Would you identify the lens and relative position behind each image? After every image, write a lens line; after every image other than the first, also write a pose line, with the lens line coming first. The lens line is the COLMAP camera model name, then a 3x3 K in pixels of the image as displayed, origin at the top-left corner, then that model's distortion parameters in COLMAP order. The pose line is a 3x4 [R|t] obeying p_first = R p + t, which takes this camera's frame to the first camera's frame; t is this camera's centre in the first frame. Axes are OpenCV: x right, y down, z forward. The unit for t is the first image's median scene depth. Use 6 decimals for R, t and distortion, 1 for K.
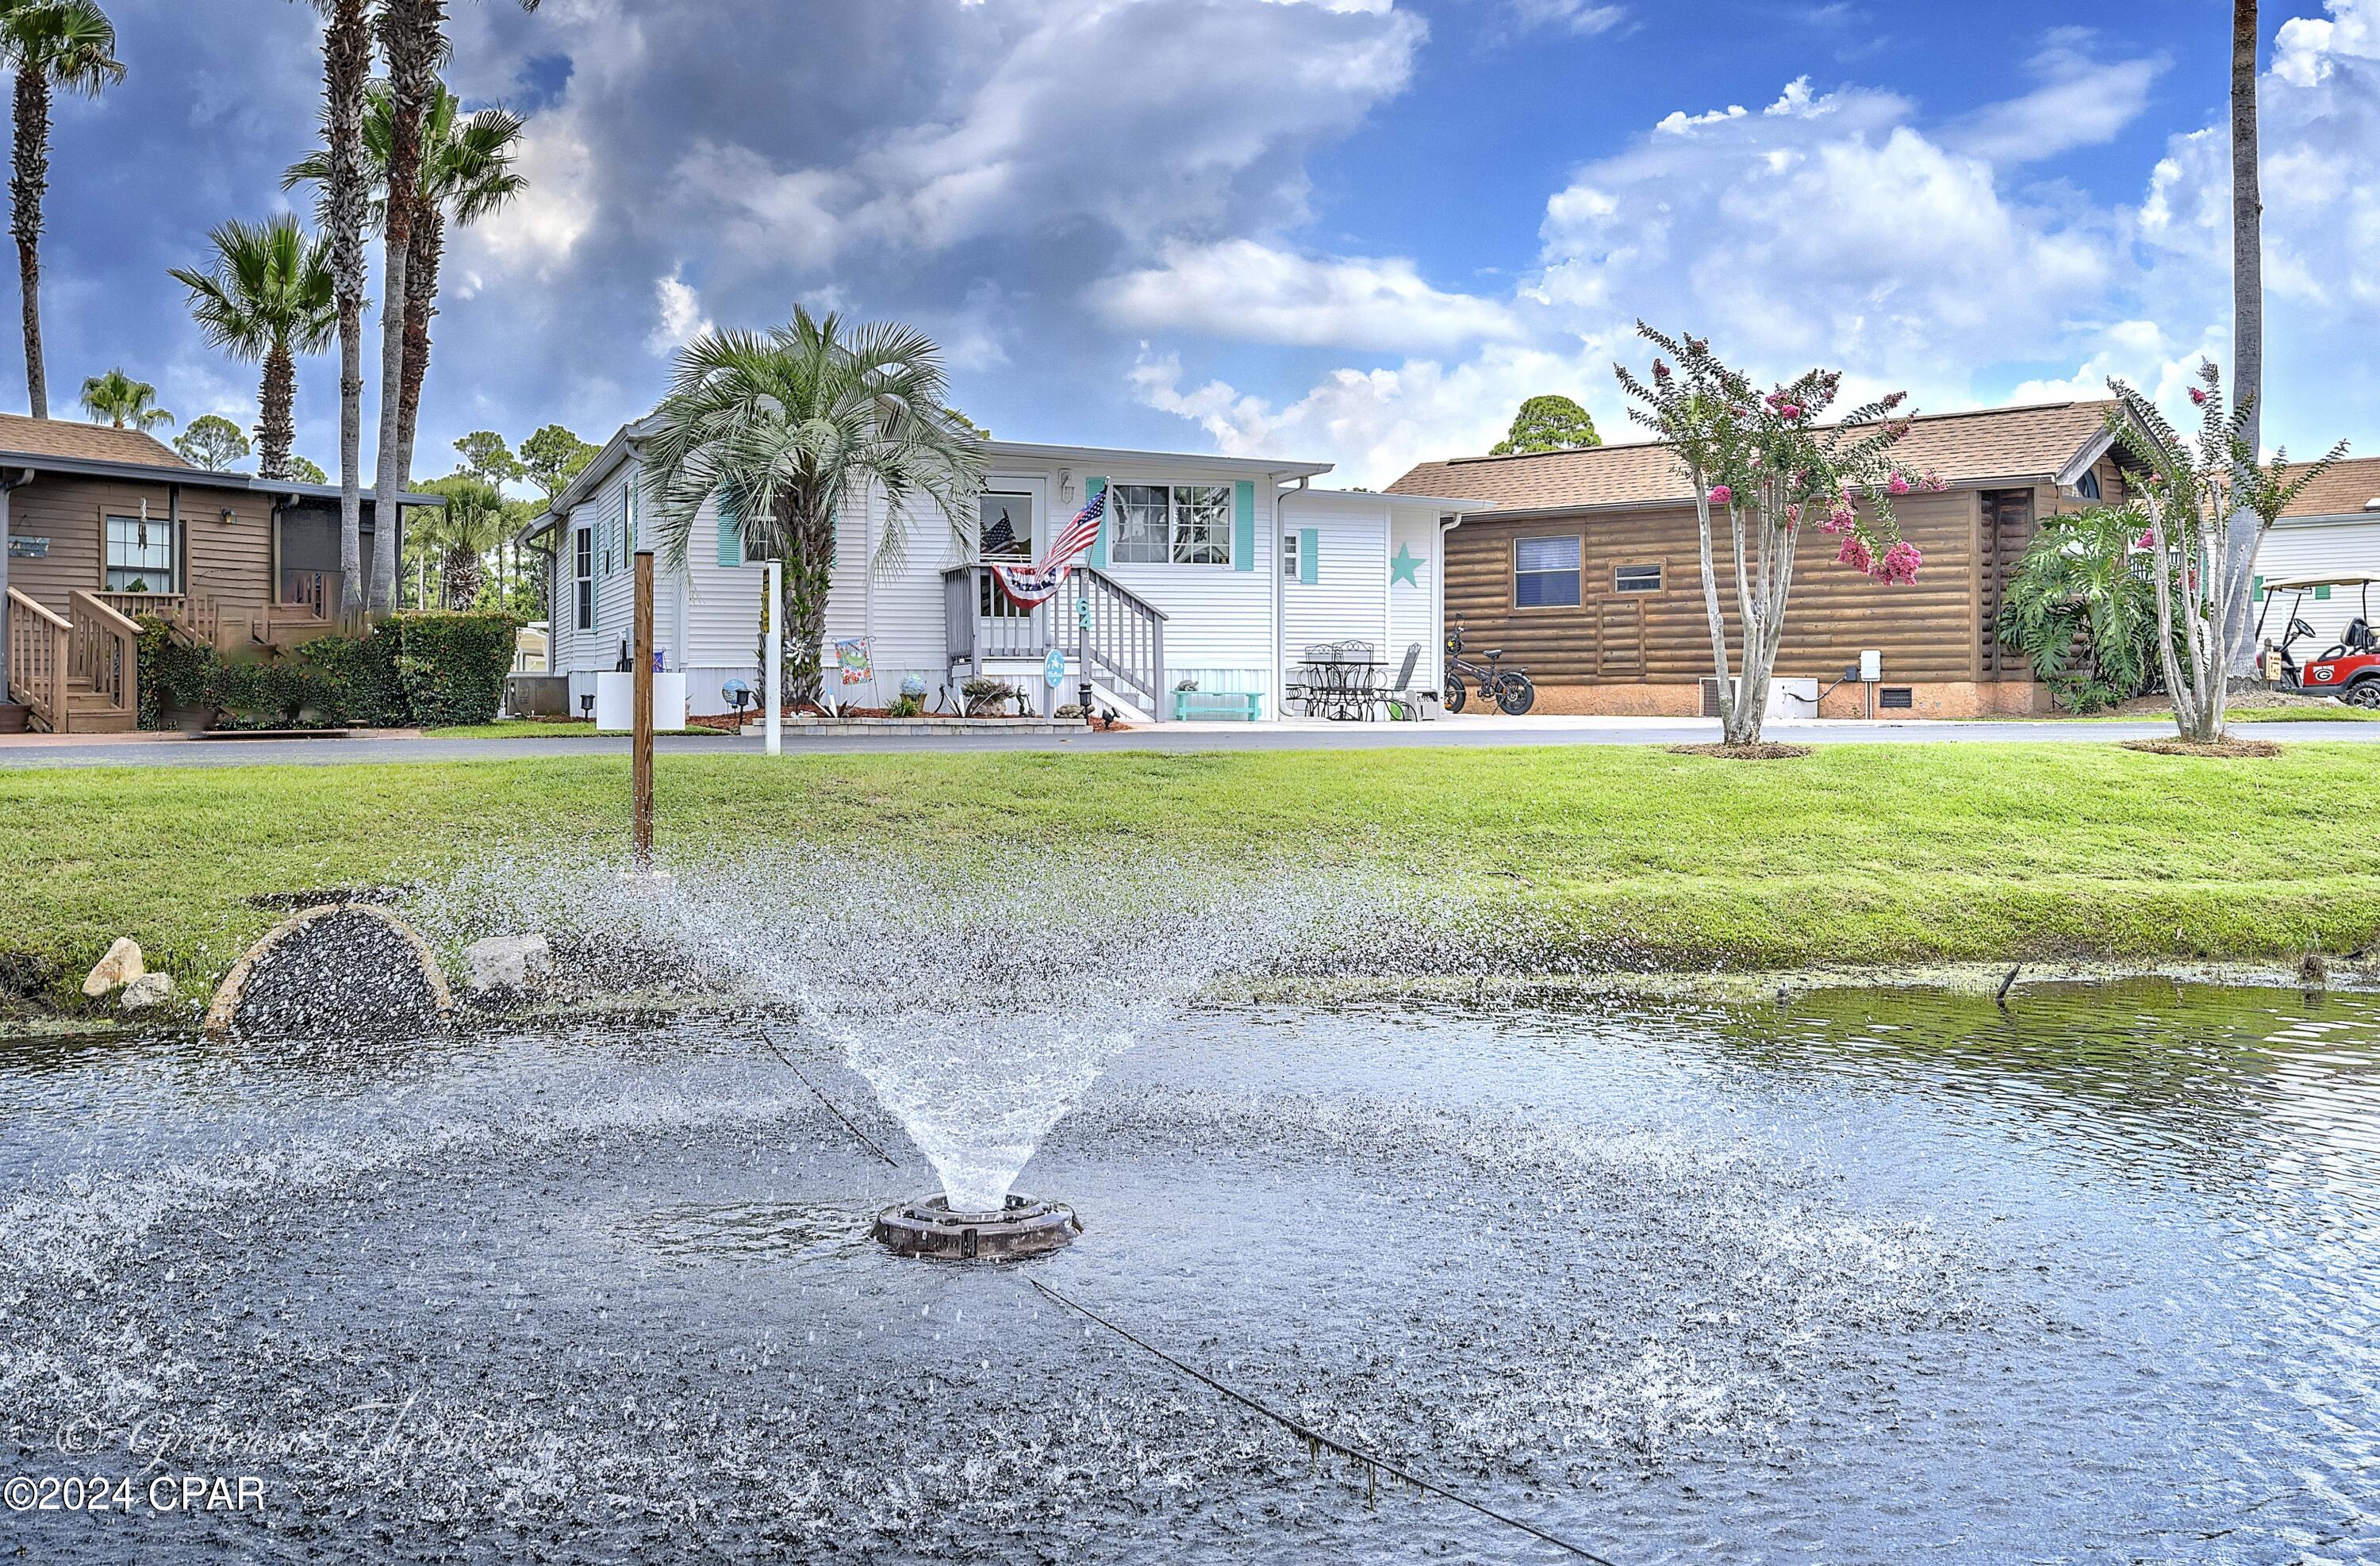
lens RADIAL K [[2606.7, 0, 1186.8], [0, 2606.7, 767.5], [0, 0, 1]] dist [0.020271, 0.000000]
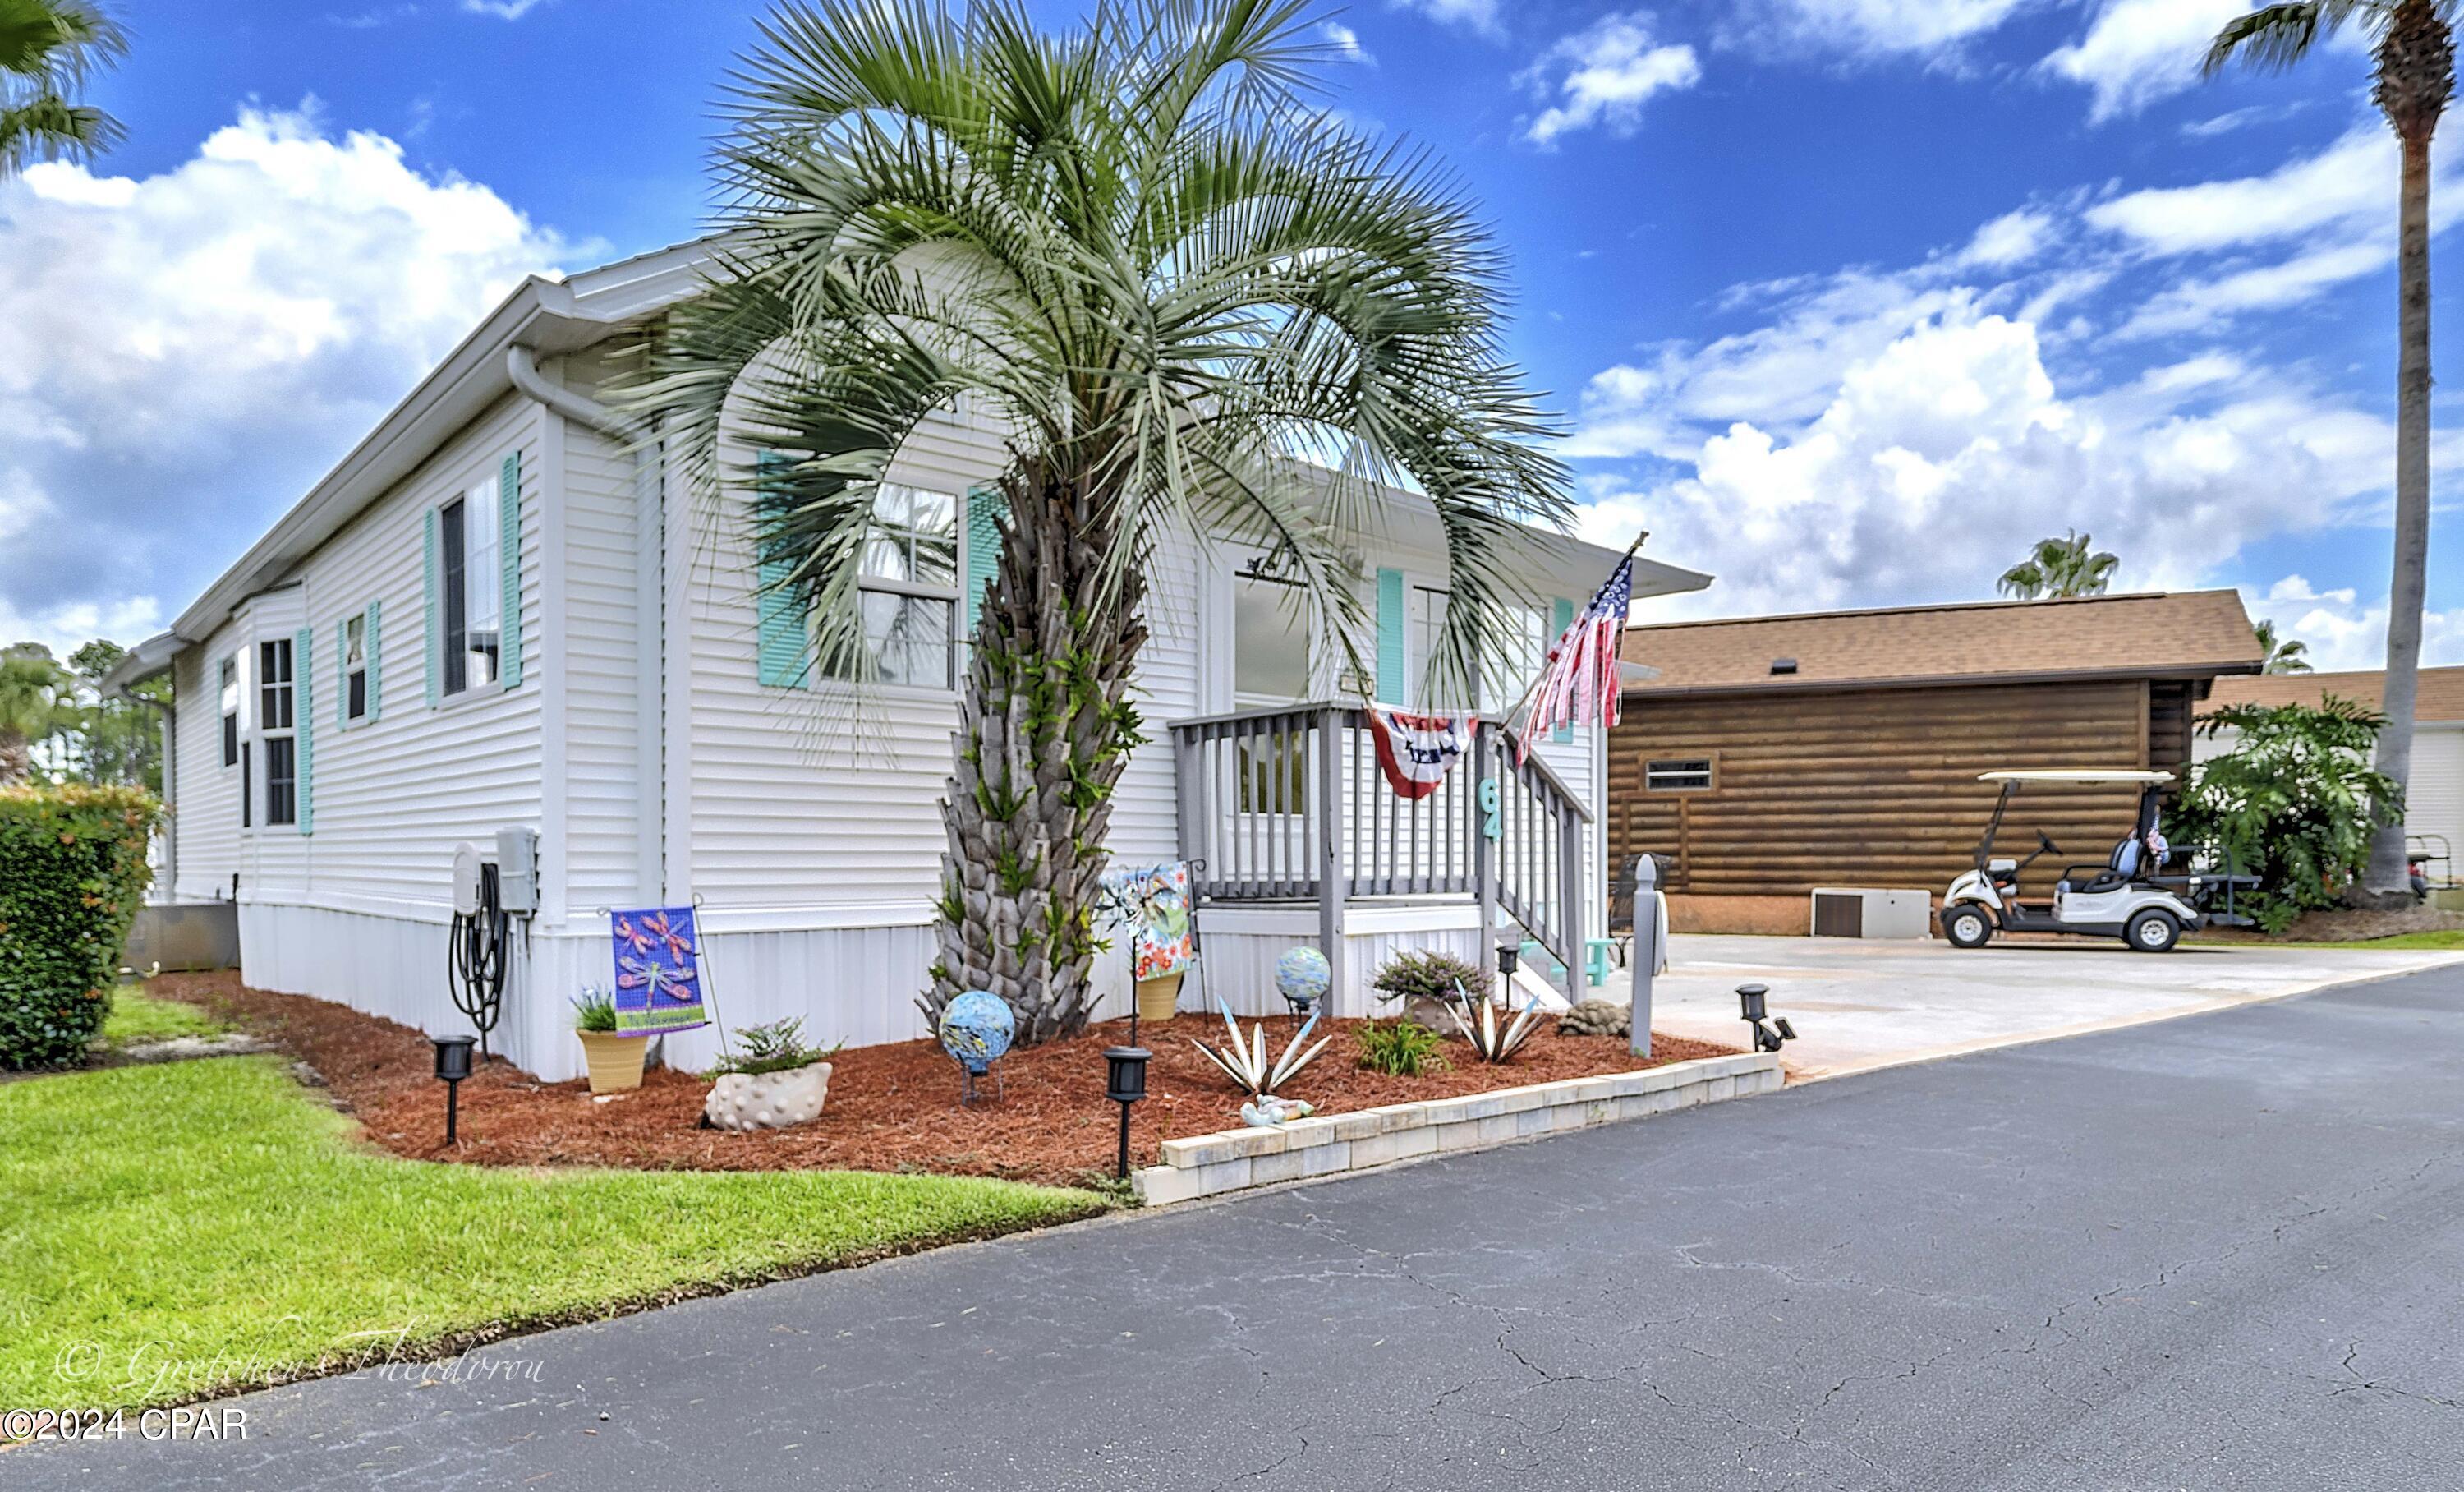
lens RADIAL K [[1509.4, 0, 1251.8], [0, 1509.4, 910.1], [0, 0, 1]] dist [-0.005045, -0.002510]
pose [[0.913471, -0.016629, 0.406564, -0.177334], [0.013356, 0.999852, 0.010887, -0.037336], [-0.406685, -0.004515, 0.913557, 0.646145]]
